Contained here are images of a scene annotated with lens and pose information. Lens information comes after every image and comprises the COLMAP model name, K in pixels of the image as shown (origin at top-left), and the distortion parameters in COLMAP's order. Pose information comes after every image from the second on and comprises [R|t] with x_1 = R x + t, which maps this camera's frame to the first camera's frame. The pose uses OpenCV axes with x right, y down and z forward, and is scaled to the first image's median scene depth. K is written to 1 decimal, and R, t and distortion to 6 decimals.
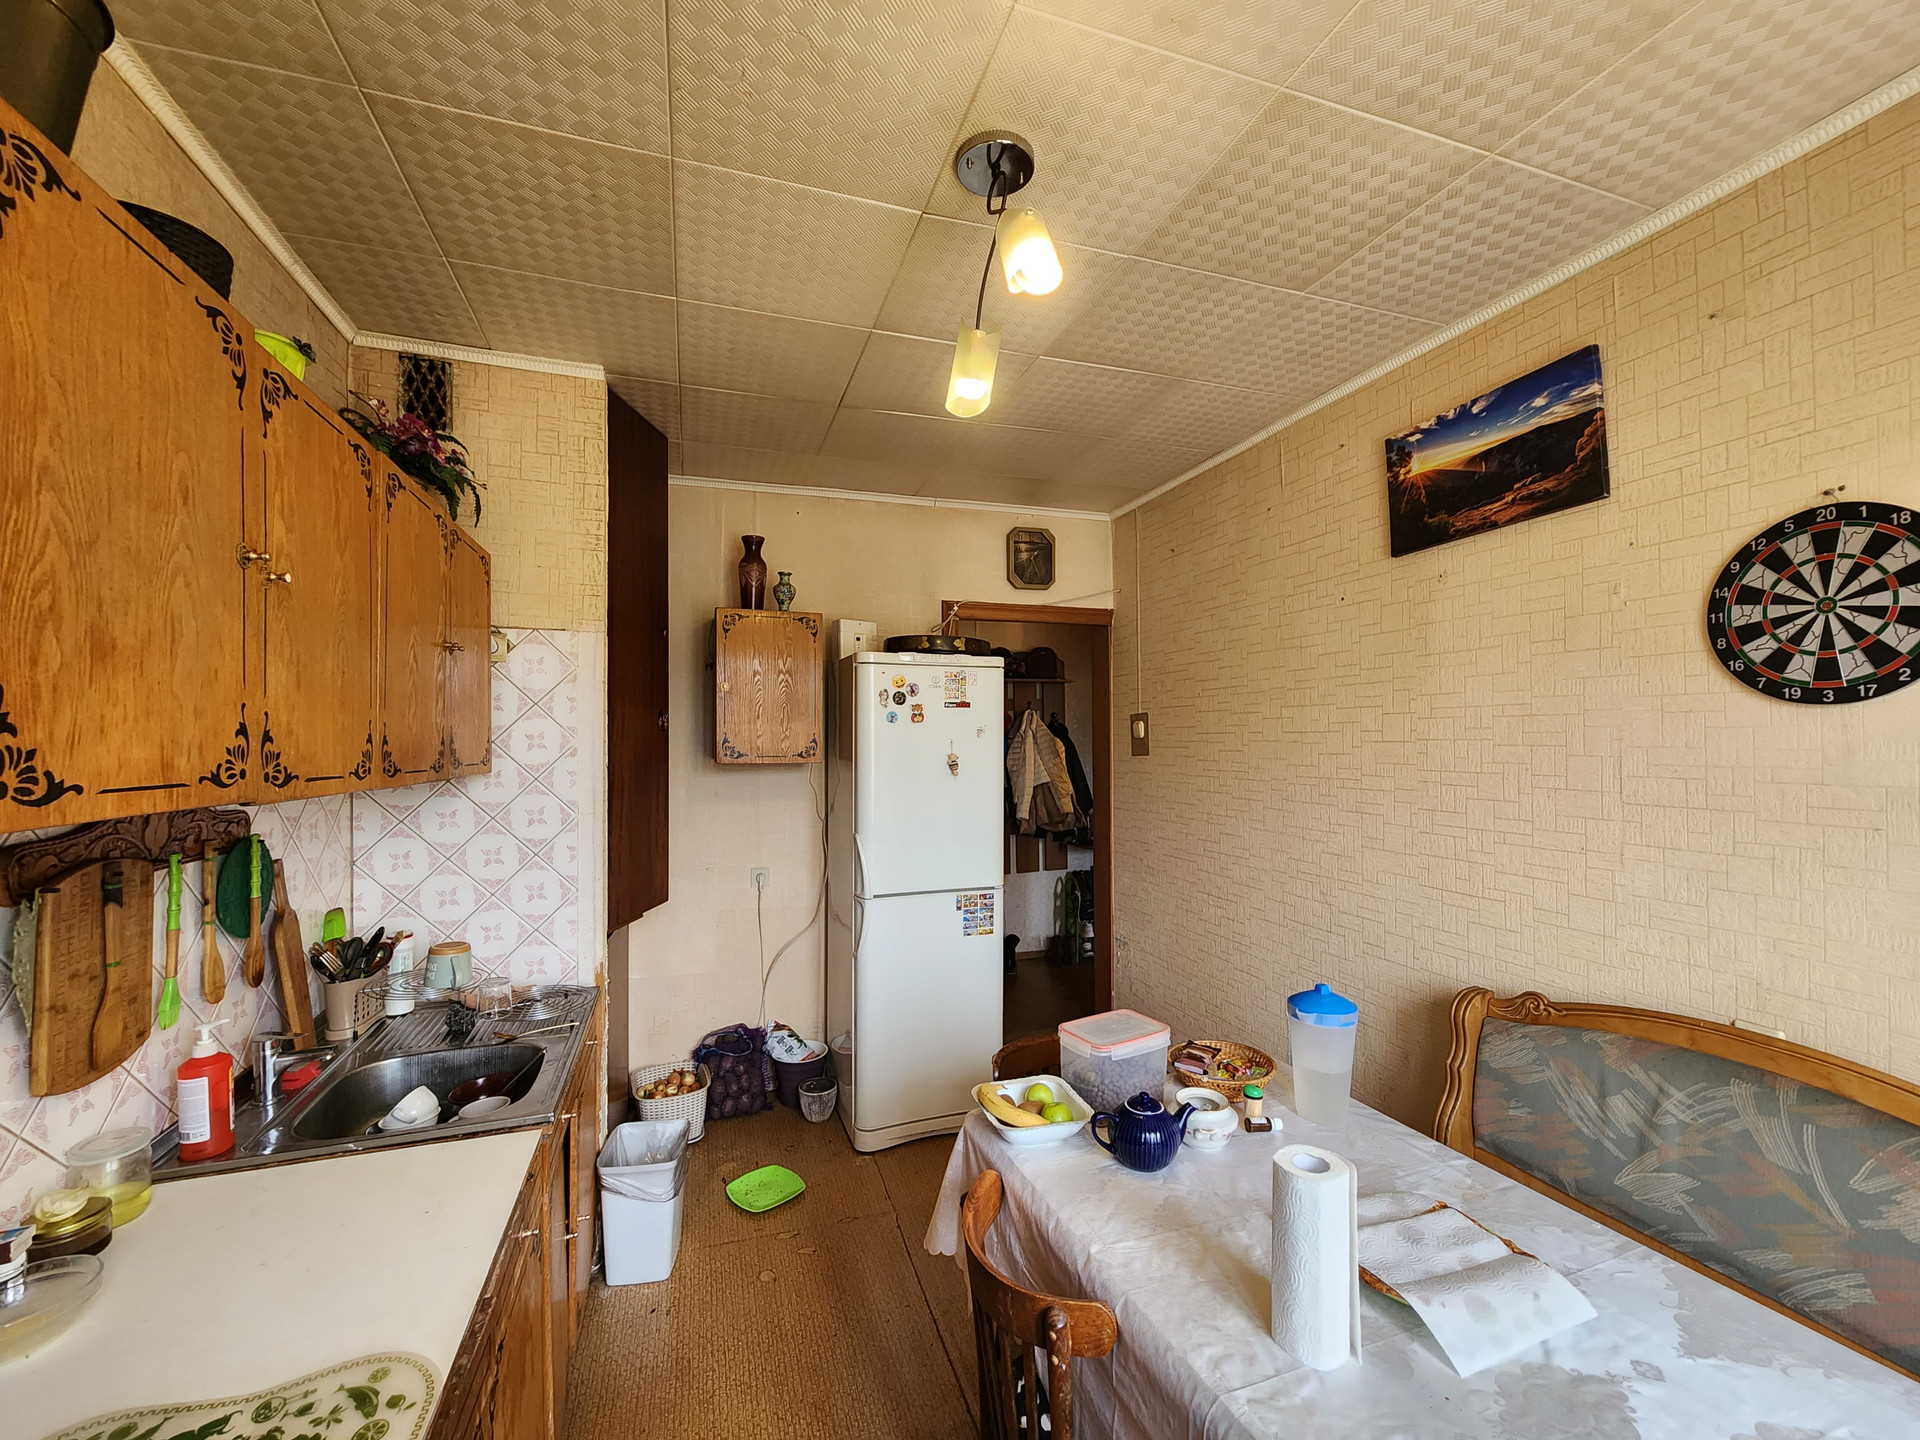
lens RADIAL K [[785.0, 0, 955.9], [0, 785.0, 721.5], [0, 0, 1]] dist [-0.003023, -0.000105]
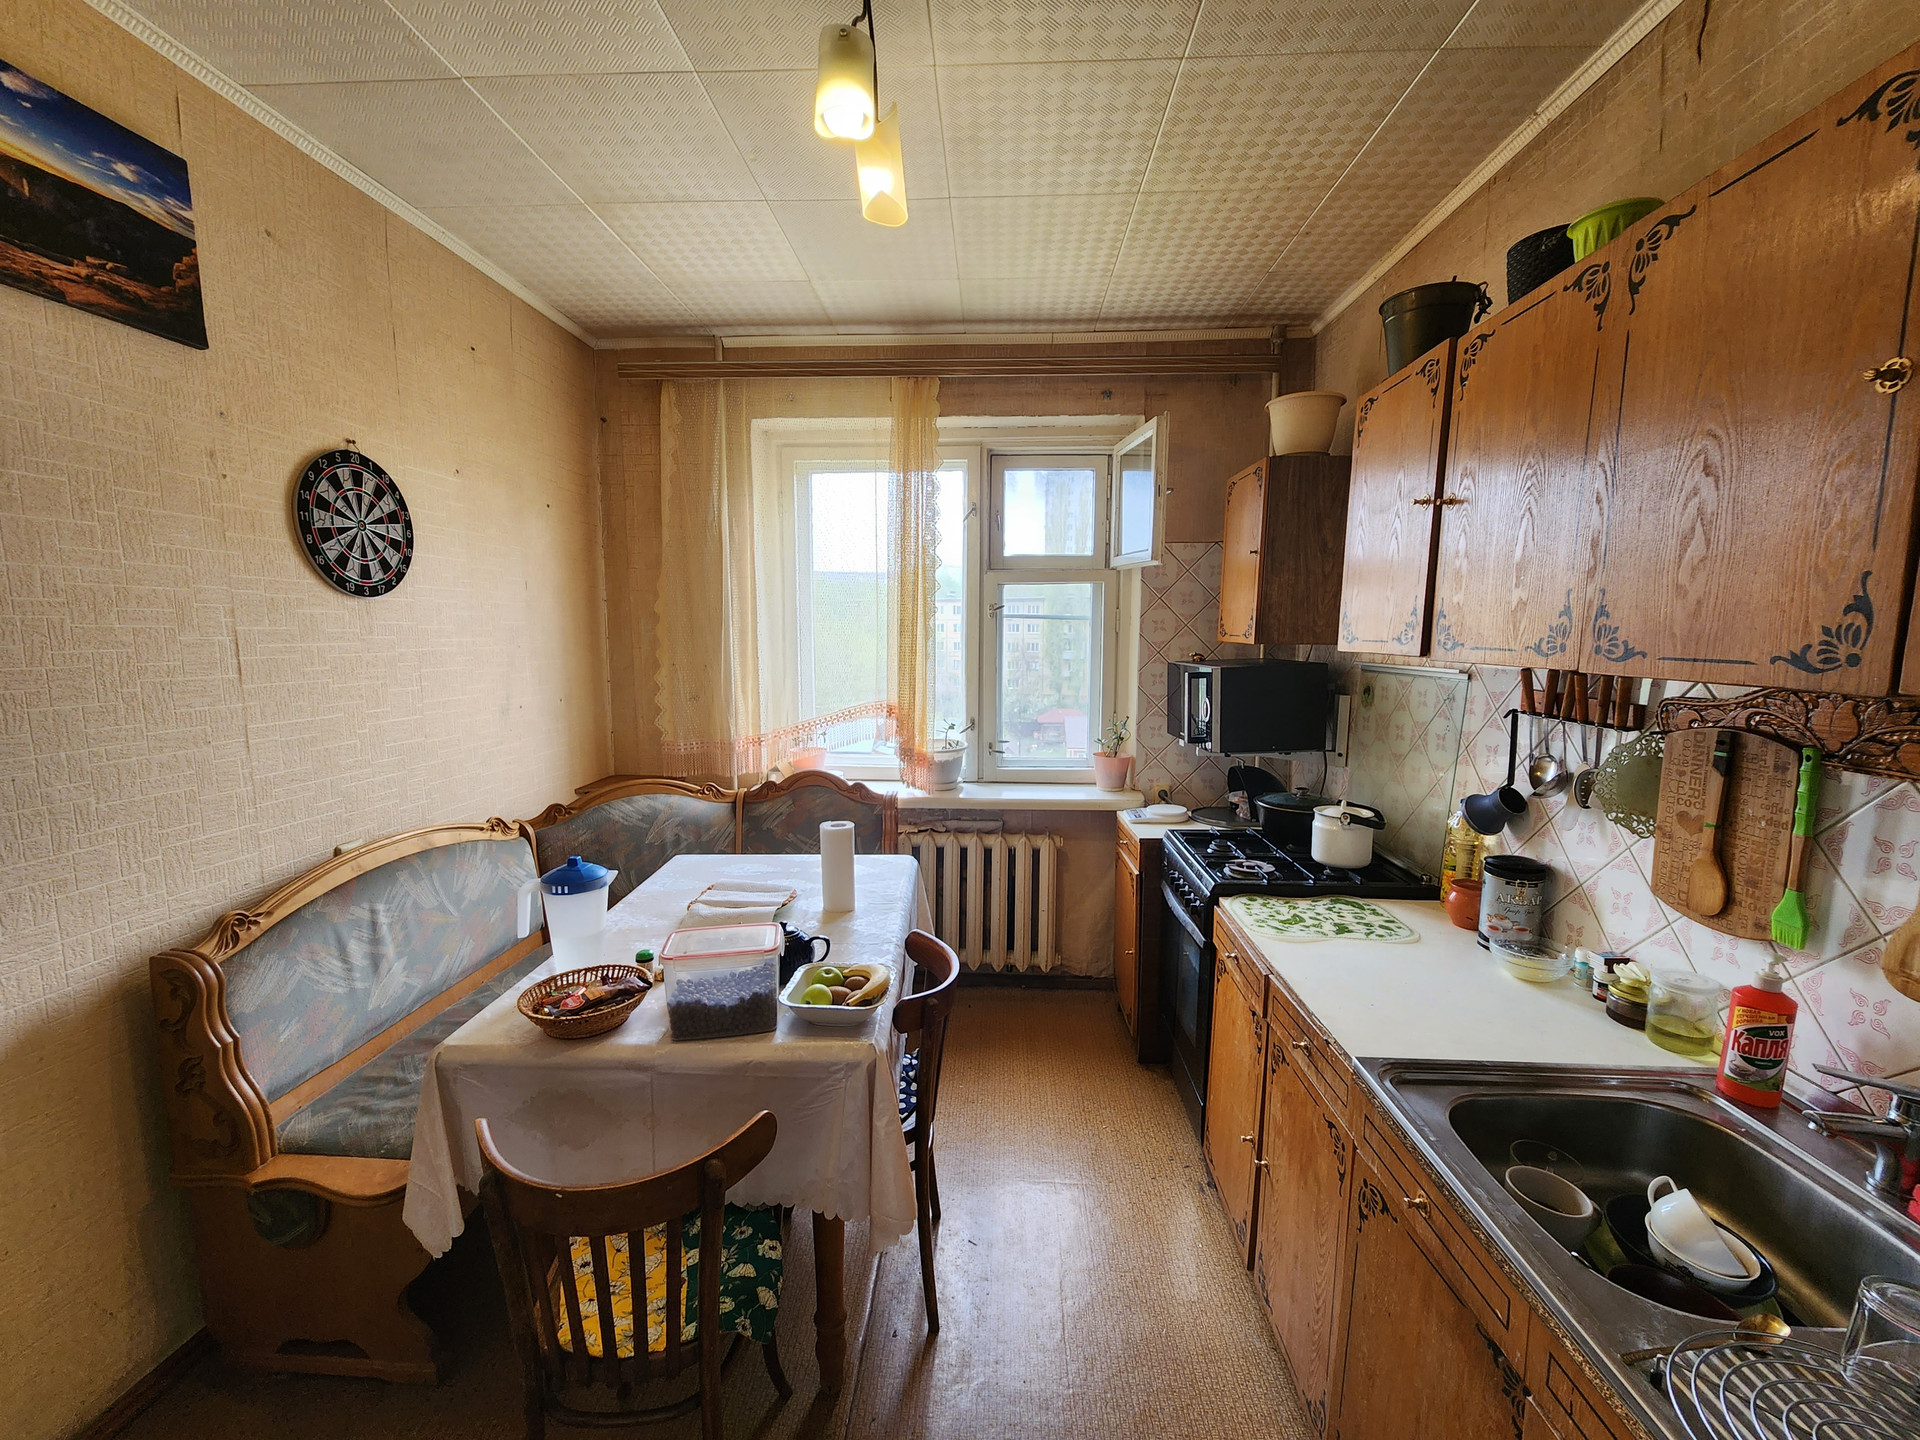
lens RADIAL K [[785.0, 0, 945.8], [0, 785.0, 729.8], [0, 0, 1]] dist [-0.003023, -0.000105]
pose [[-0.923440, -0.047323, 0.380813, -0.385725], [-0.008403, 0.994623, 0.103224, 0.058611], [-0.383650, 0.092122, -0.918872, 1.820514]]
